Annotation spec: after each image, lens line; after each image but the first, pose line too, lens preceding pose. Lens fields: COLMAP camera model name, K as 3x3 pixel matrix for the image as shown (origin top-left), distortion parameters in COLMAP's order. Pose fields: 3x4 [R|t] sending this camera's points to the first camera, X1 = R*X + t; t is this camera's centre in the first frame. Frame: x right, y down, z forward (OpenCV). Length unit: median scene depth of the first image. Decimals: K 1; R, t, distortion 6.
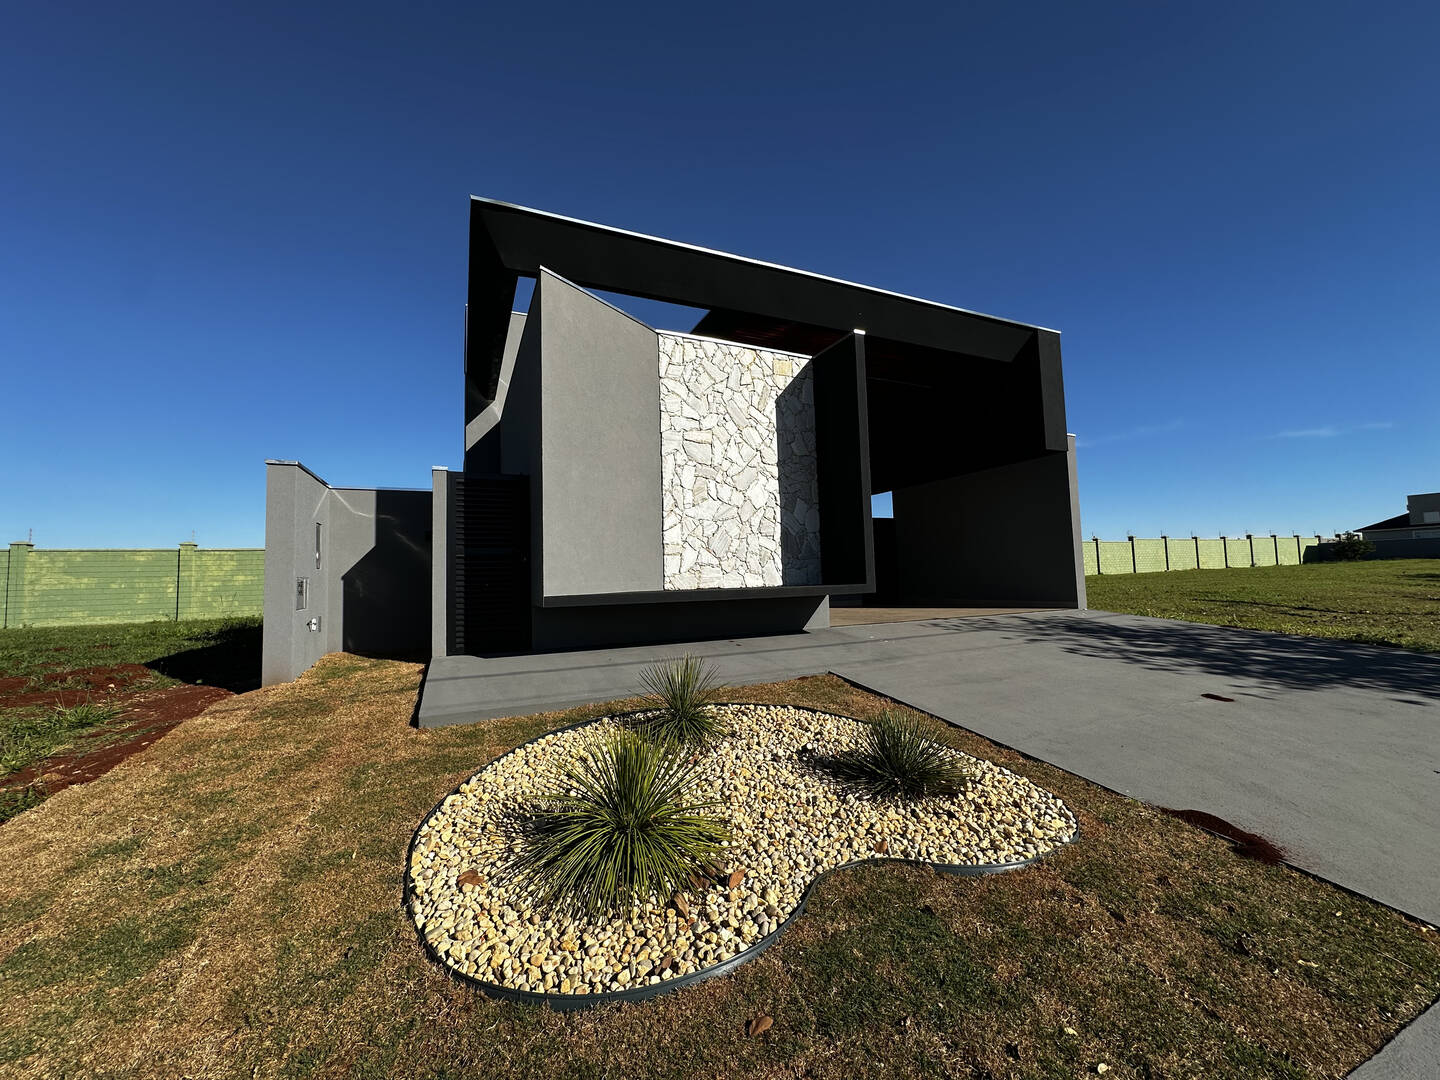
lens RADIAL K [[571.9, 0, 722.4], [0, 571.9, 539.2], [0, 0, 1]] dist [-0.001561, -0.000361]
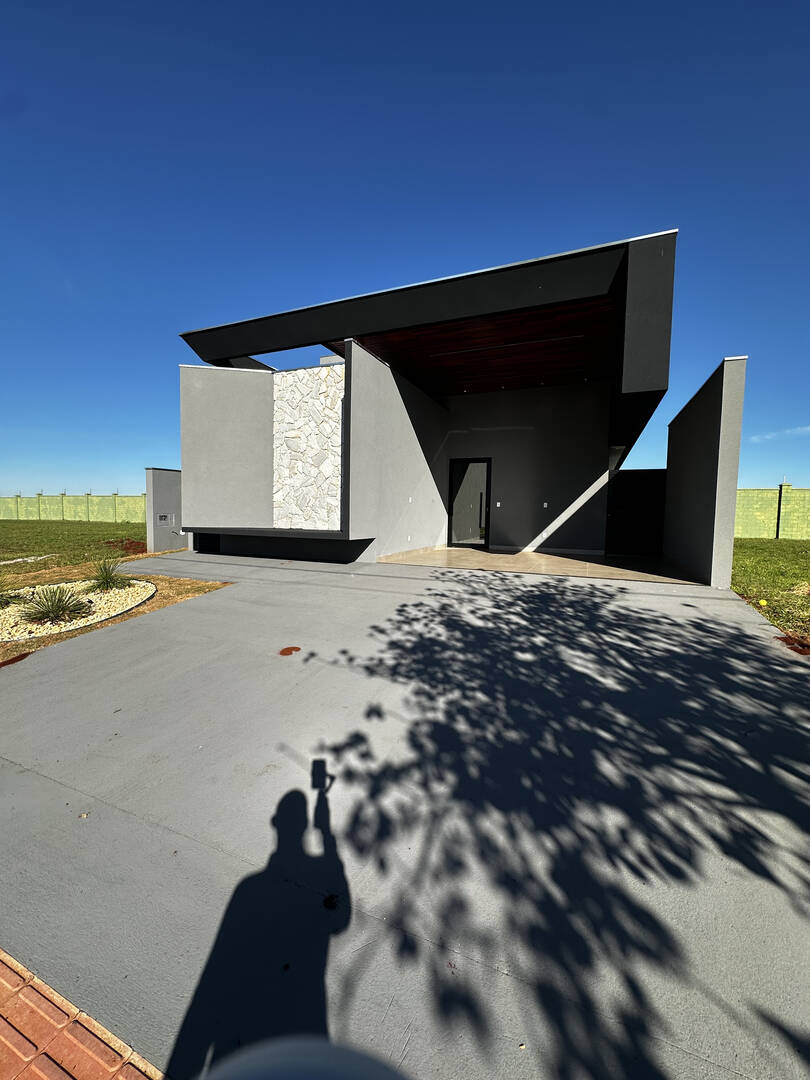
lens RADIAL K [[428.9, 0, 405.0], [0, 428.9, 540.0], [0, 0, 1]] dist [-0.001561, -0.000361]
pose [[0.674083, 0.088064, -0.733388, 1.038939], [0.016671, 0.990801, 0.134297, -0.039876], [0.738468, -0.102753, 0.666414, 0.386196]]
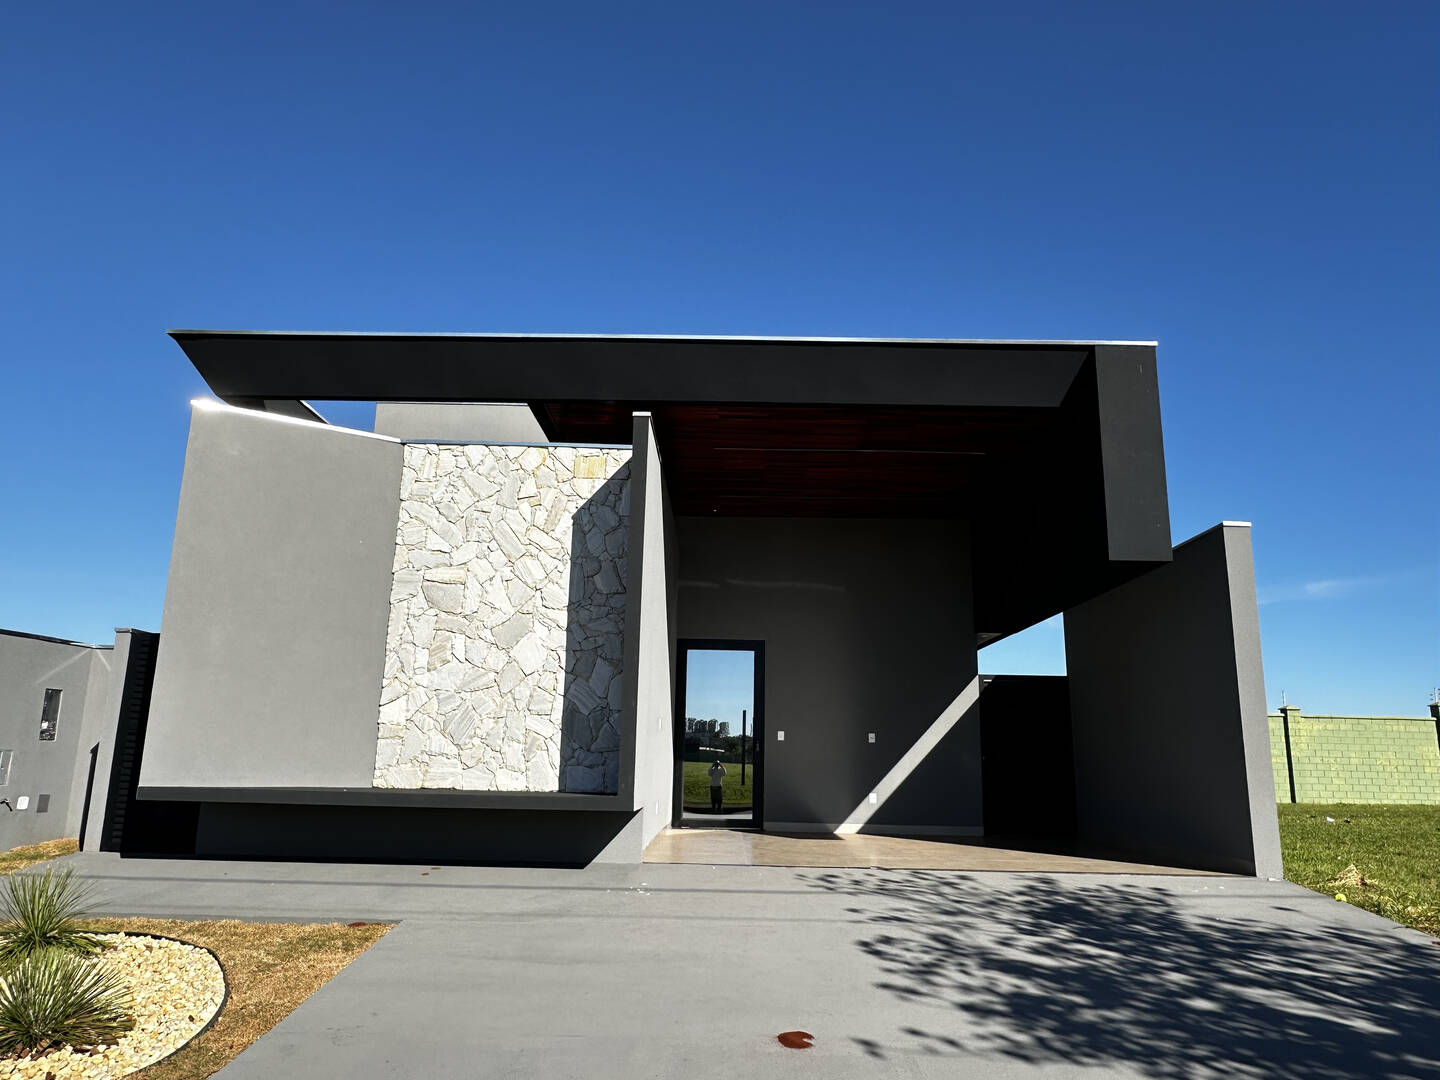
lens RADIAL K [[990.1, 0, 709.0], [0, 990.1, 542.4], [0, 0, 1]] dist [0.000066, -0.001620]
pose [[0.902833, -0.044099, -0.427725, 0.776273], [-0.016355, 0.990486, -0.136642, -0.051348], [0.429681, 0.130360, 0.893521, 0.007321]]
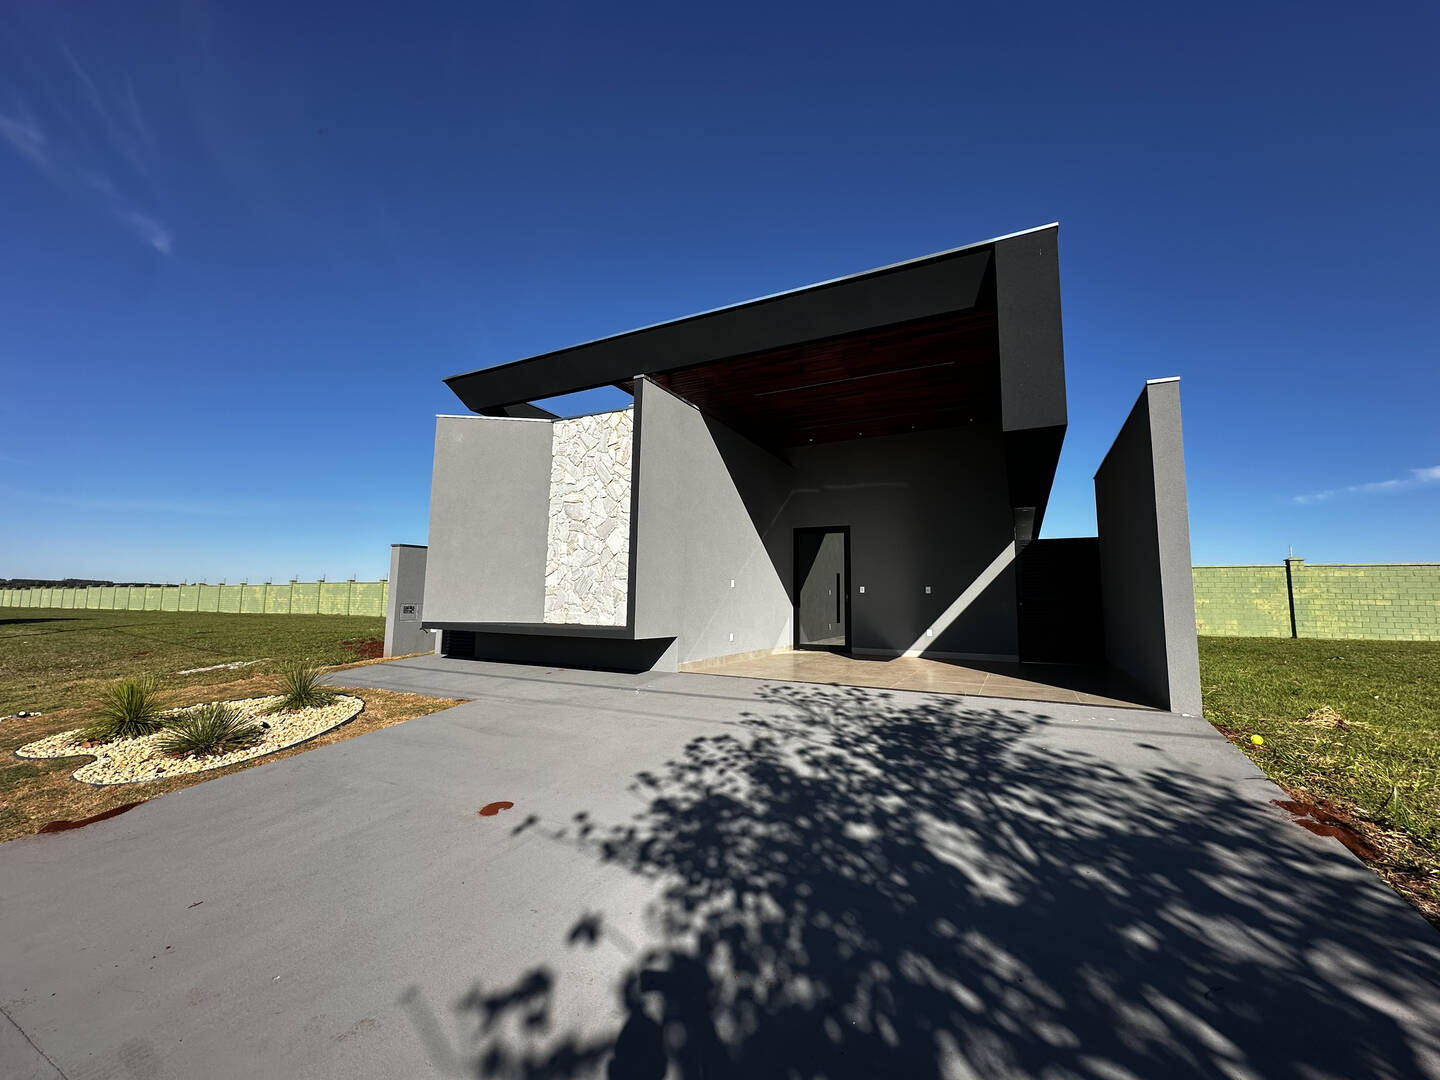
lens RADIAL K [[571.9, 0, 722.4], [0, 571.9, 539.2], [0, 0, 1]] dist [-0.001561, -0.000361]
pose [[0.618665, -0.048601, -0.784150, 1.061566], [0.025794, 0.998803, -0.041554, -0.031544], [0.785231, 0.005482, 0.619178, 0.478712]]
